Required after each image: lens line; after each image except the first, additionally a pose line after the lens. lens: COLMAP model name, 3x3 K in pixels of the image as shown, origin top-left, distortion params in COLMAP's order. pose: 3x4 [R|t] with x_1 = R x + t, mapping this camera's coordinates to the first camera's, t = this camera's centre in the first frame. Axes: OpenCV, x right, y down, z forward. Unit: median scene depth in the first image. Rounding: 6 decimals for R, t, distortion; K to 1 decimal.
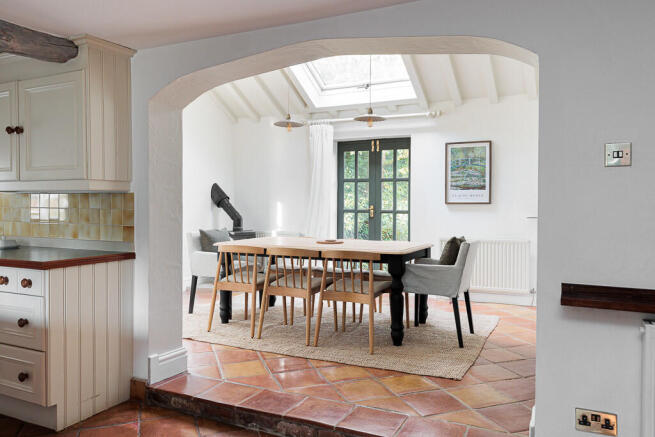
lens RADIAL K [[495.9, 0, 326.0], [0, 495.9, 216.0], [0, 0, 1]] dist [-0.001913, 0.004320]
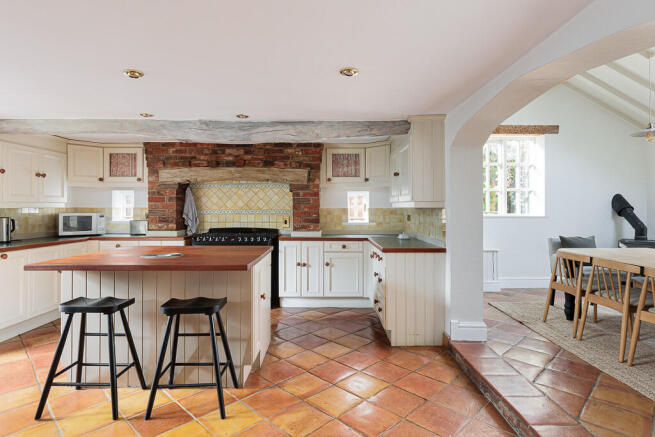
lens RADIAL K [[364.3, 0, 327.3], [0, 364.3, 207.0], [0, 0, 1]] dist [0.009956, -0.003499]
pose [[0.436614, -0.005737, -0.899631, 0.458885], [-0.018798, 0.999703, -0.015498, -0.027973], [0.899453, 0.023678, 0.436376, 0.198215]]
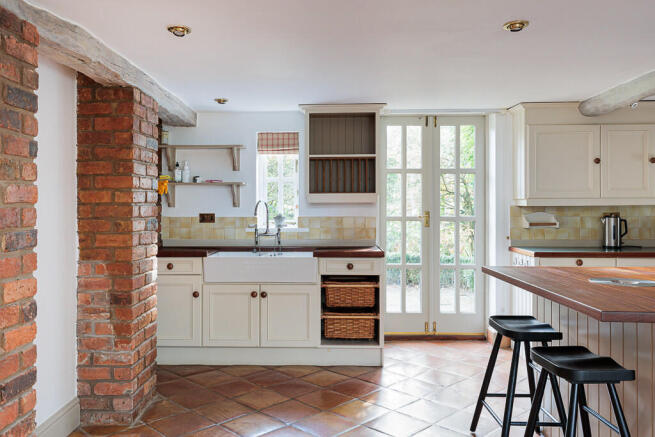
lens RADIAL K [[556.7, 0, 310.1], [0, 556.7, 199.5], [0, 0, 1]] dist [0.000514, 0.015659]
pose [[-0.905953, -0.006899, -0.423322, 0.256635], [-0.011489, 0.999900, 0.008294, -0.043313], [0.423222, 0.012377, -0.905941, 0.813792]]
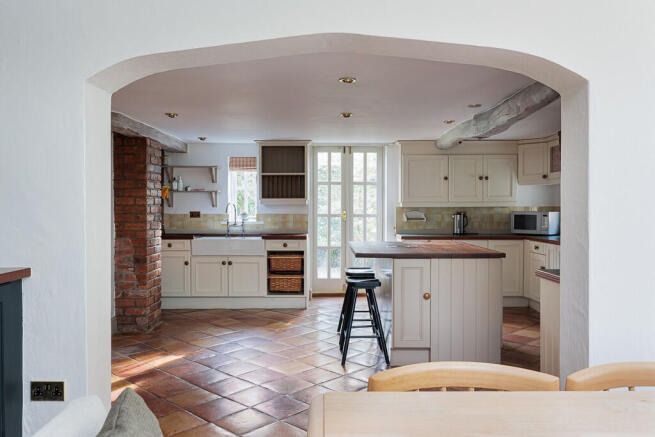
lens RADIAL K [[542.0, 0, 331.5], [0, 542.0, 218.7], [0, 0, 1]] dist [0.013202, -0.005494]
pose [[-0.890569, 0.006426, -0.454802, 0.390990], [-0.014754, 0.998966, 0.043006, -0.065353], [0.454608, 0.045010, -0.889554, 1.615648]]
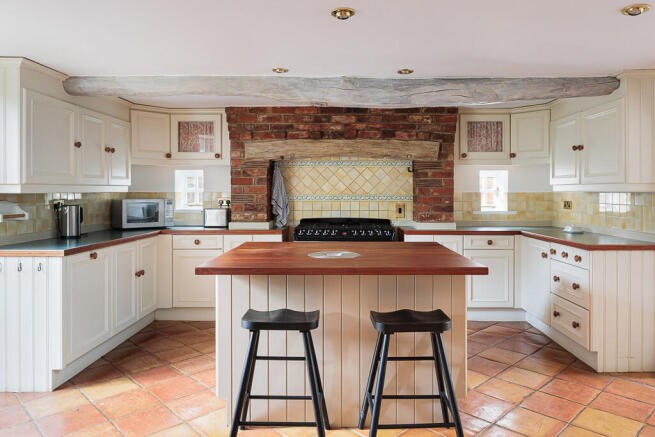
lens RADIAL K [[468.4, 0, 341.2], [0, 468.4, 195.1], [0, 0, 1]] dist [0.000255, 0.001708]
pose [[0.437125, 0.000502, -0.899401, 0.258551], [-0.017209, 0.999821, -0.007806, -0.019382], [0.899236, 0.018889, 0.437055, -0.163355]]
